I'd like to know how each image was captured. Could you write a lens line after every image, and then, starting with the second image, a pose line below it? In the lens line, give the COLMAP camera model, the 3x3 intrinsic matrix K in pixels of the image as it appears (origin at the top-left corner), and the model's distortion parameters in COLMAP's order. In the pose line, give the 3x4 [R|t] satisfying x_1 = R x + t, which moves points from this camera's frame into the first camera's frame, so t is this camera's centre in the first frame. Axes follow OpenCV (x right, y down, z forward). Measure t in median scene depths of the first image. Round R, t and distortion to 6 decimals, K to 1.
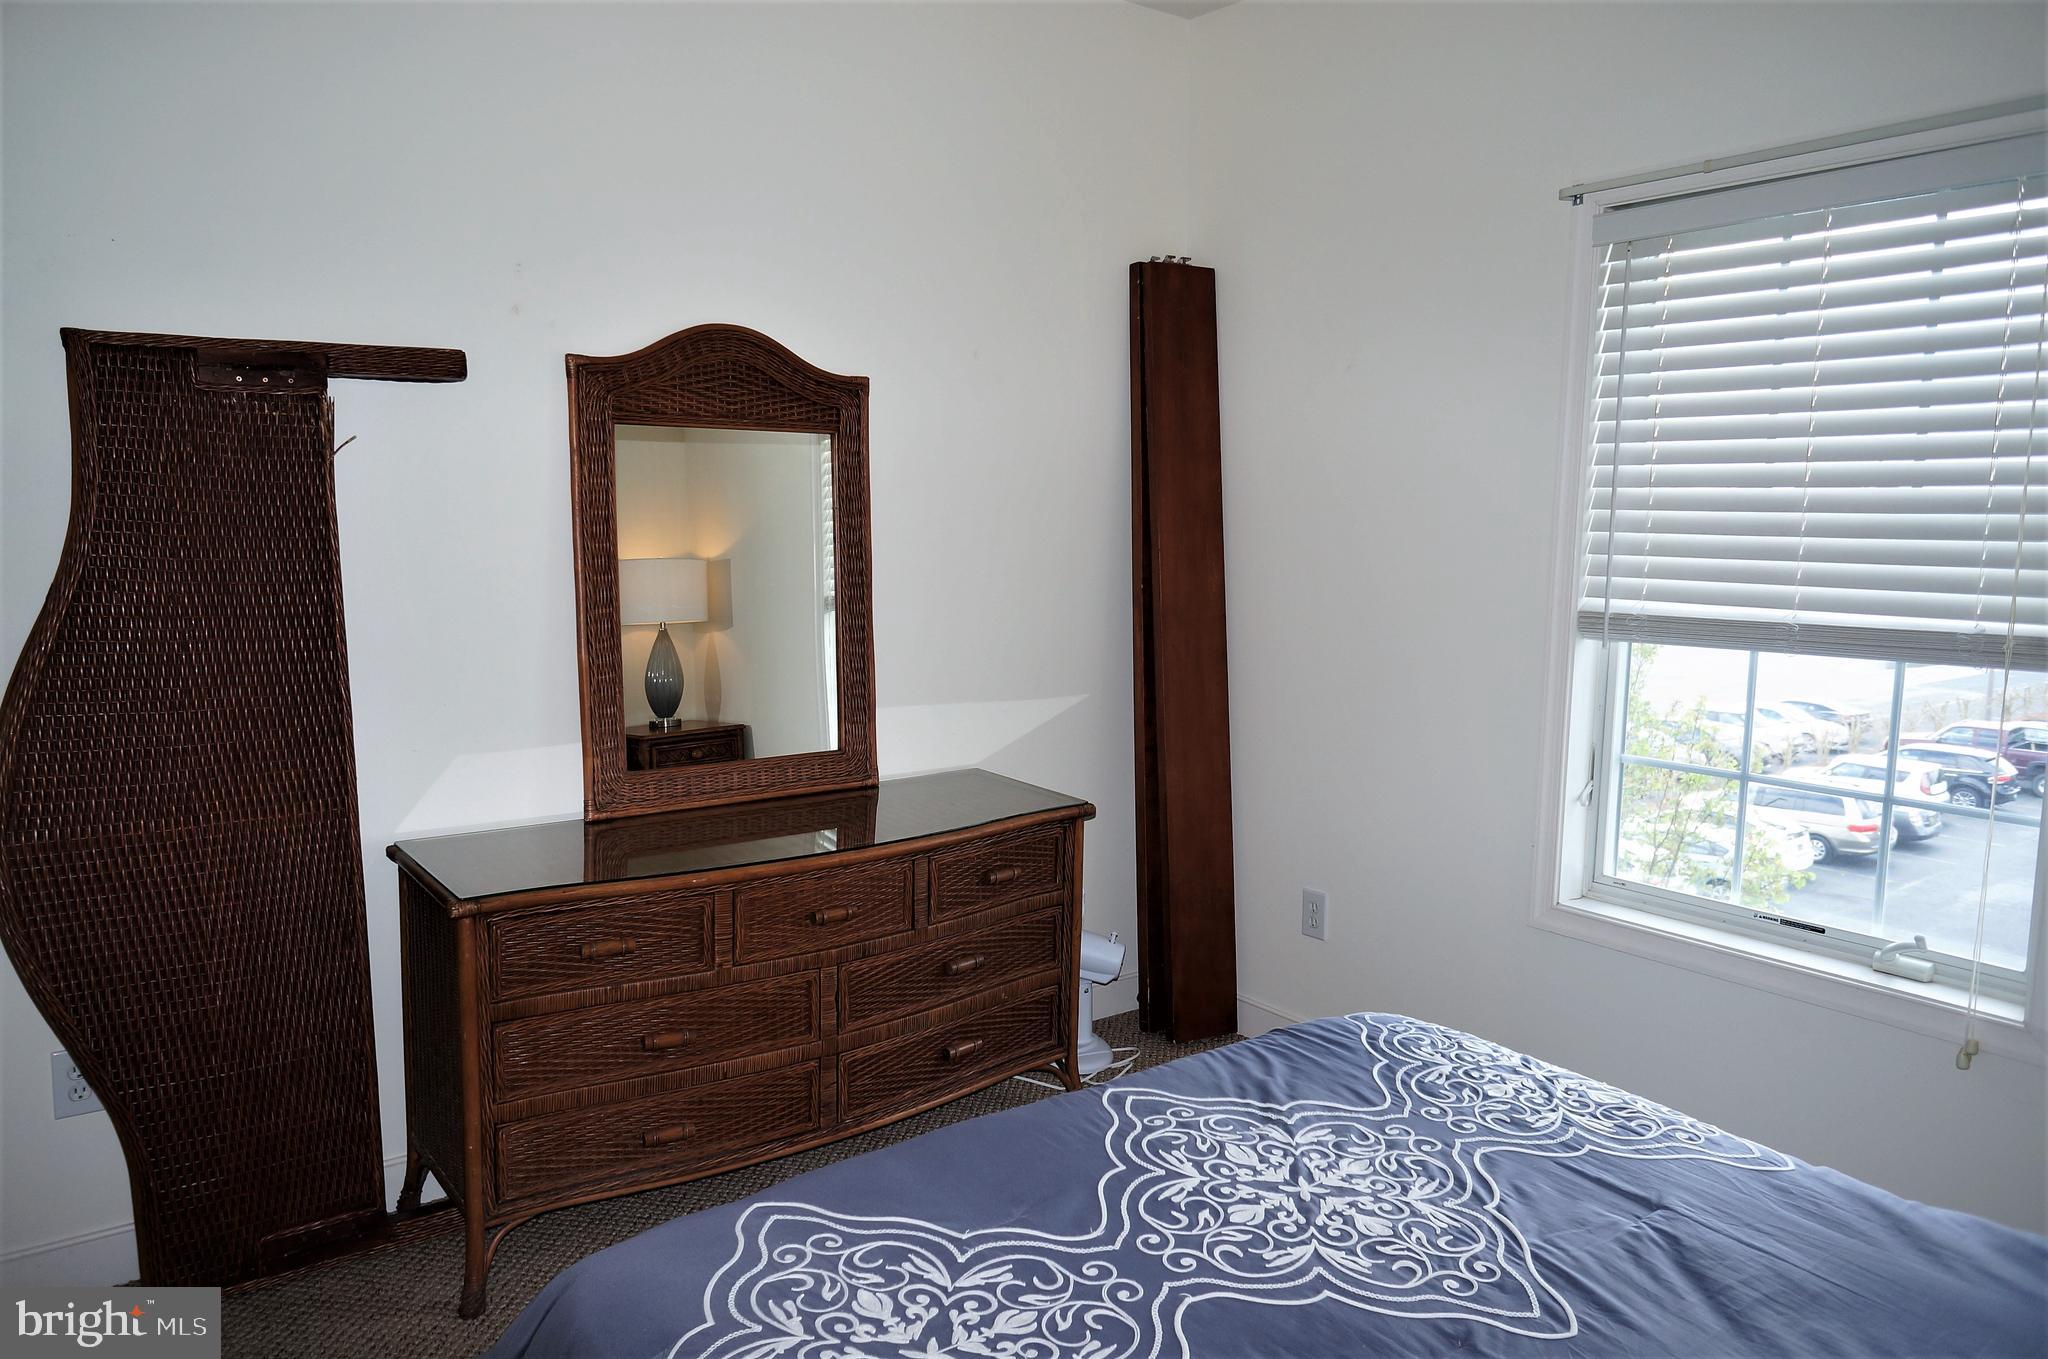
lens RADIAL K [[1397.9, 0, 1024.0], [0, 1397.9, 679.5], [0, 0, 1]] dist [-0.002548, -0.000390]
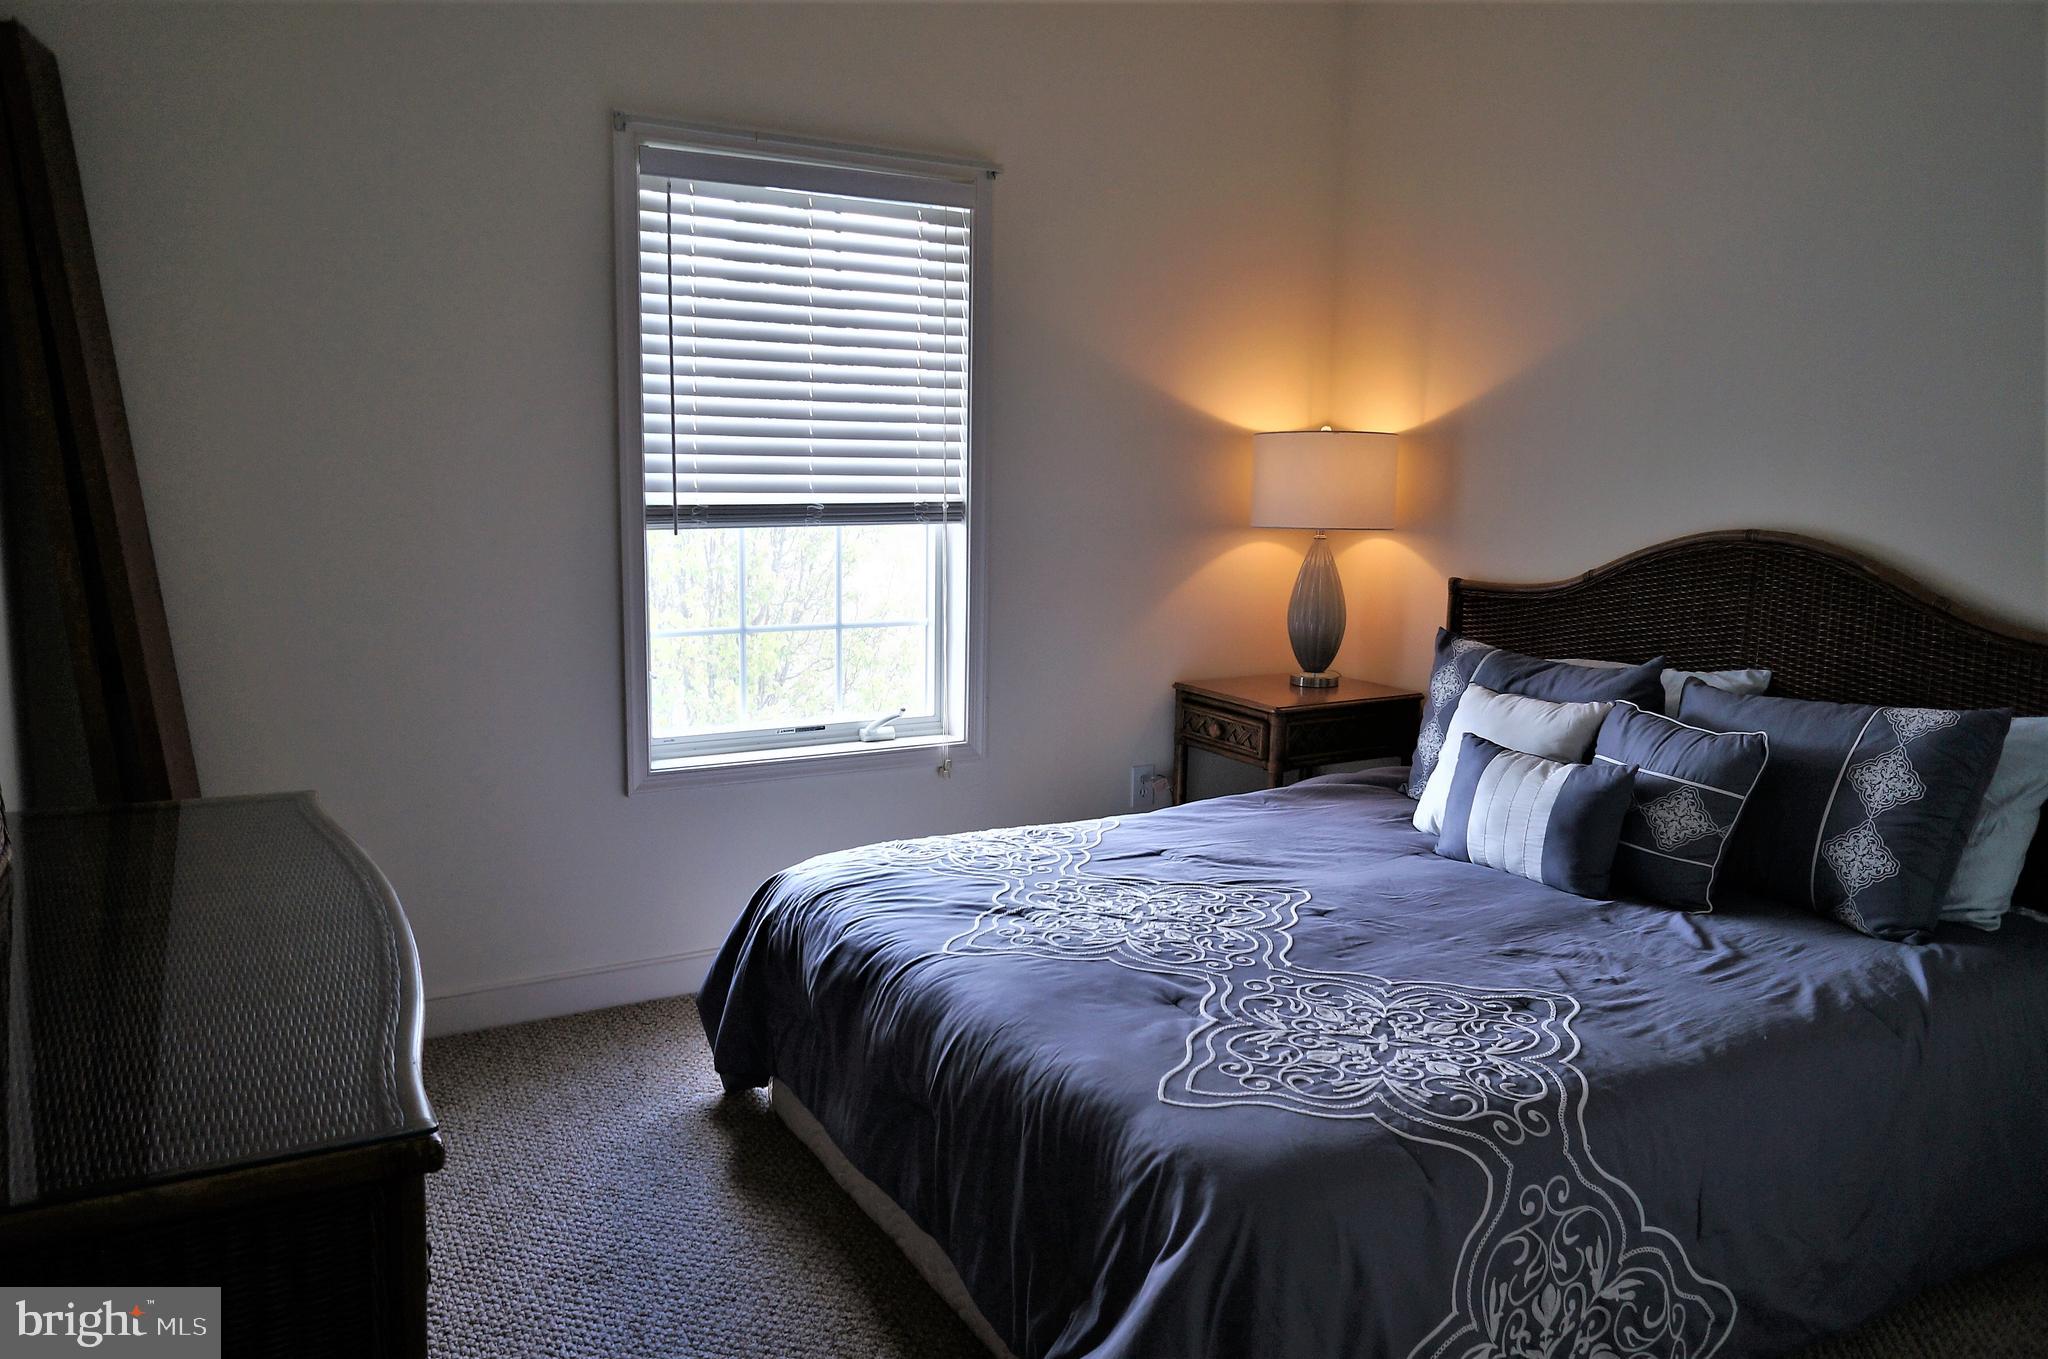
lens RADIAL K [[1397.9, 0, 1024.0], [0, 1397.9, 679.5], [0, 0, 1]] dist [-0.002548, -0.000390]
pose [[0.104291, -0.154372, 0.982493, -0.549631], [0.107763, 0.983818, 0.143141, -0.032151], [-0.988691, 0.090948, 0.119239, 0.465823]]
